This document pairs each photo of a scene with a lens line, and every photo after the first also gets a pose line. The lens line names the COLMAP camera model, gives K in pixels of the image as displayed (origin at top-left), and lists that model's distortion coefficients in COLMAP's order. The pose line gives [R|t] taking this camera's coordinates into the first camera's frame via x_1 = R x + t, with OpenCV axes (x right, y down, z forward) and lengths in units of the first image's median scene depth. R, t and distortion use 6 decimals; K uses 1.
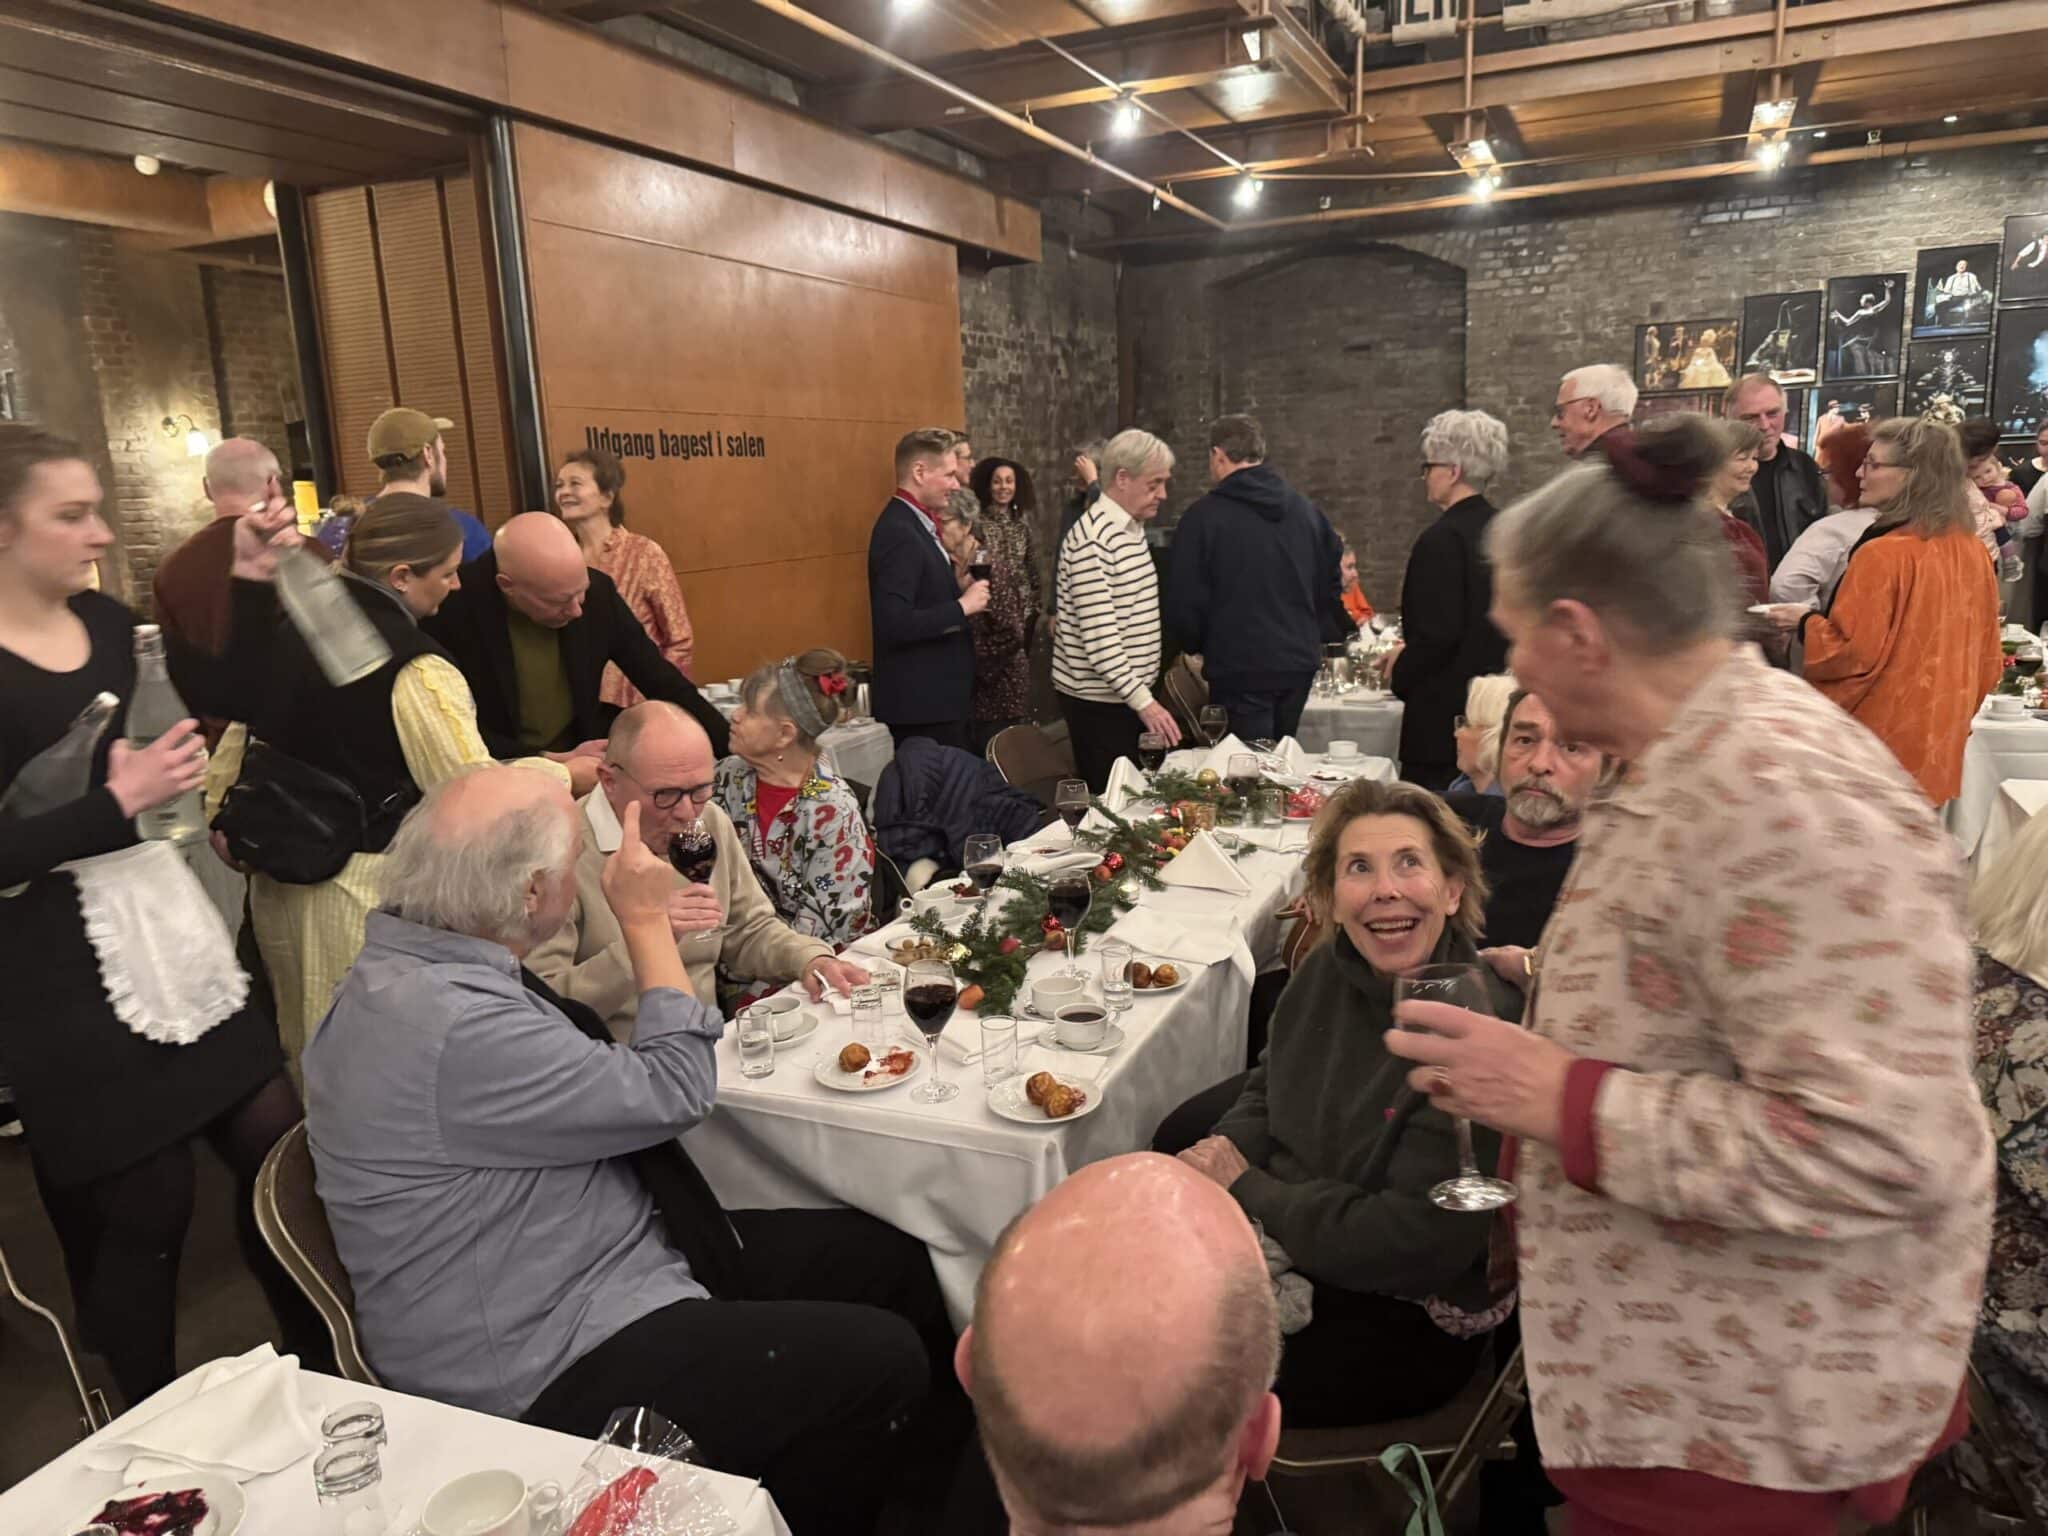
lens RADIAL K [[1447.1, 0, 1024.0], [0, 1447.1, 768.0], [0, 0, 1]] dist [0.025709, -0.030313]
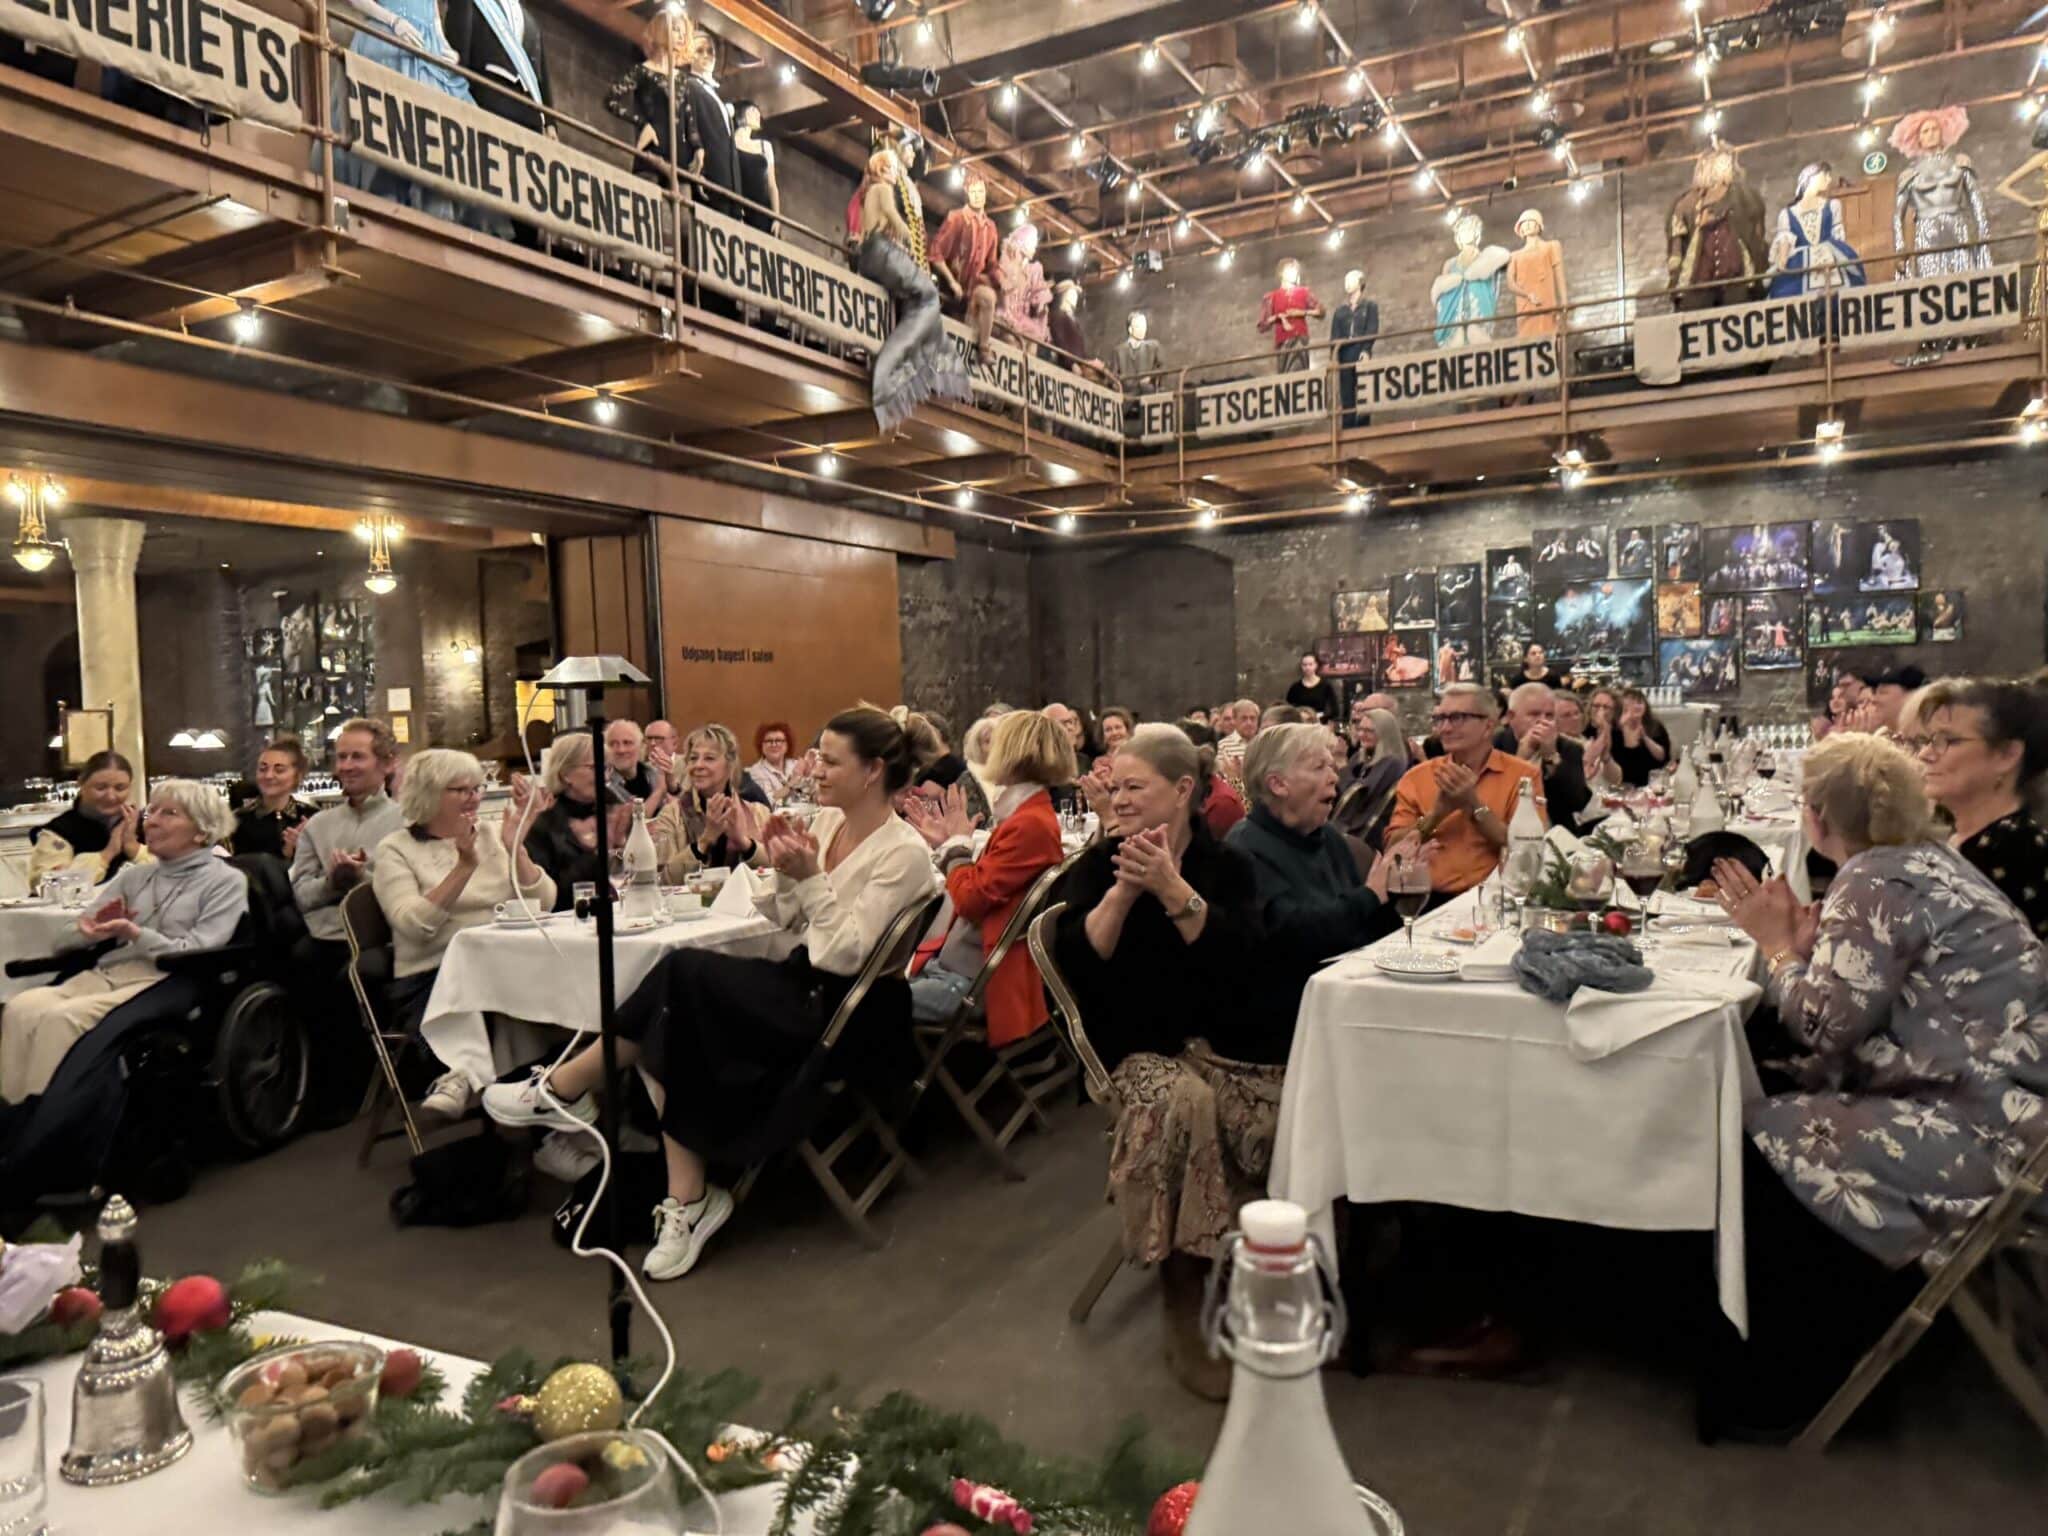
lens RADIAL K [[1447.1, 0, 1024.0], [0, 1447.1, 768.0], [0, 0, 1]] dist [0.025709, -0.030313]
pose [[0.996324, 0.009902, -0.085088, 0.234914], [-0.023533, 0.986719, -0.160722, 0.167596], [0.082367, 0.162133, 0.983325, -0.630717]]
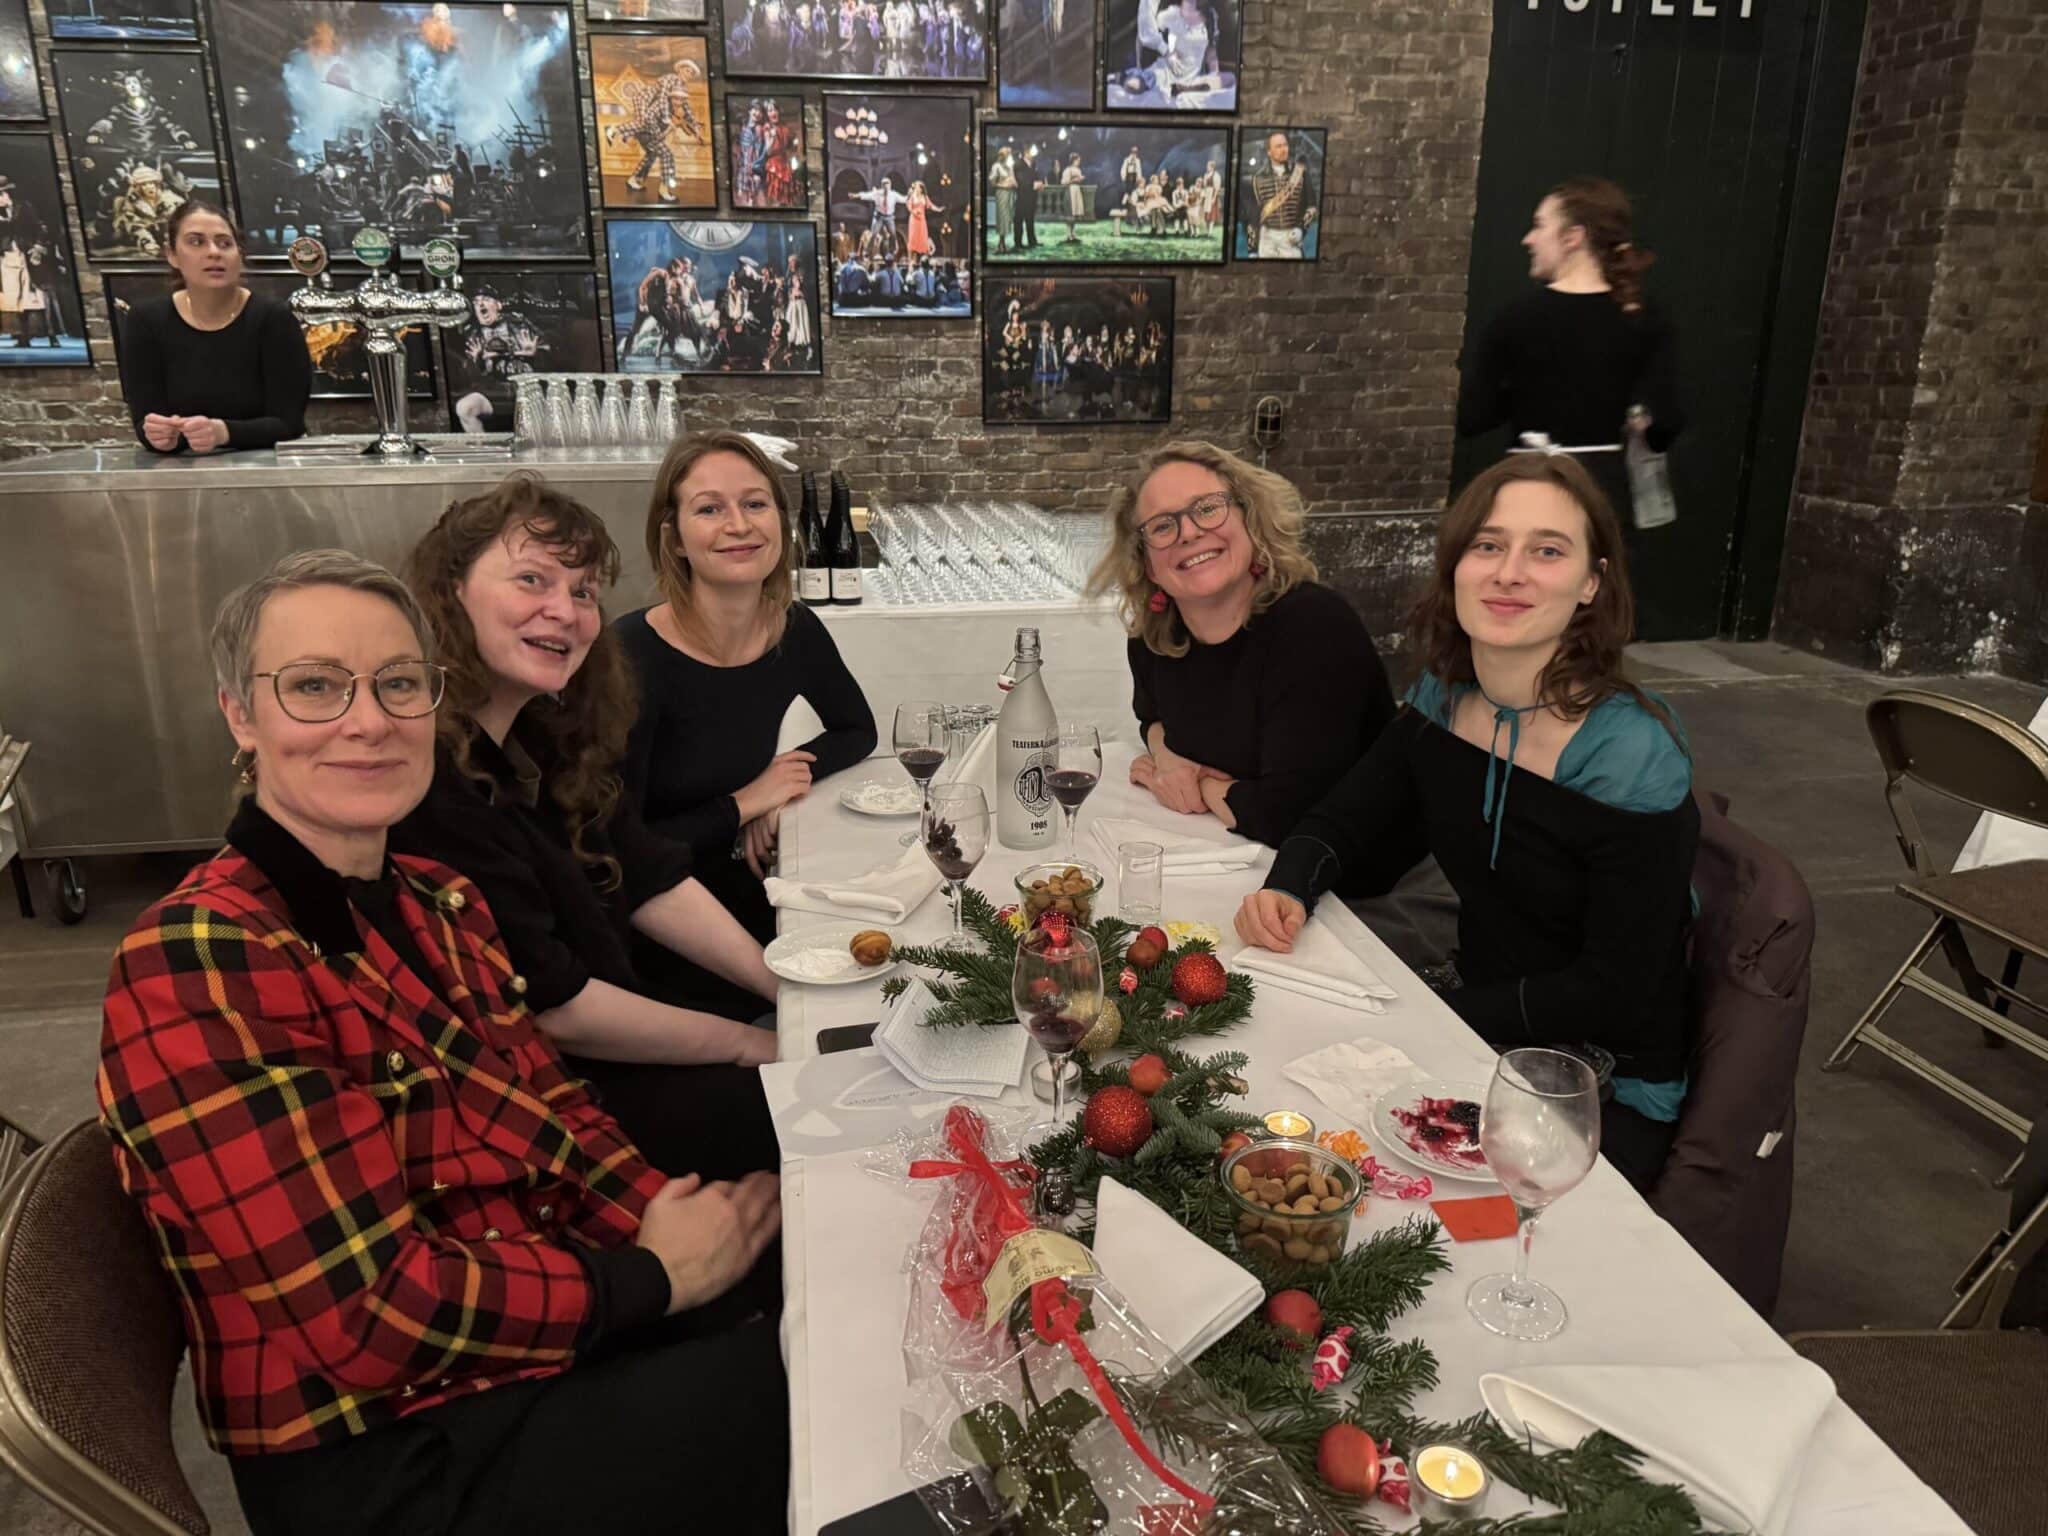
lens RADIAL K [[1447.1, 0, 1024.0], [0, 1447.1, 768.0], [0, 0, 1]] dist [0.025709, -0.030313]
pose [[0.846186, -0.118329, 0.519584, 0.617635], [0.076341, 0.991896, 0.101563, -0.081197], [-0.527391, -0.046276, 0.848361, 0.416632]]
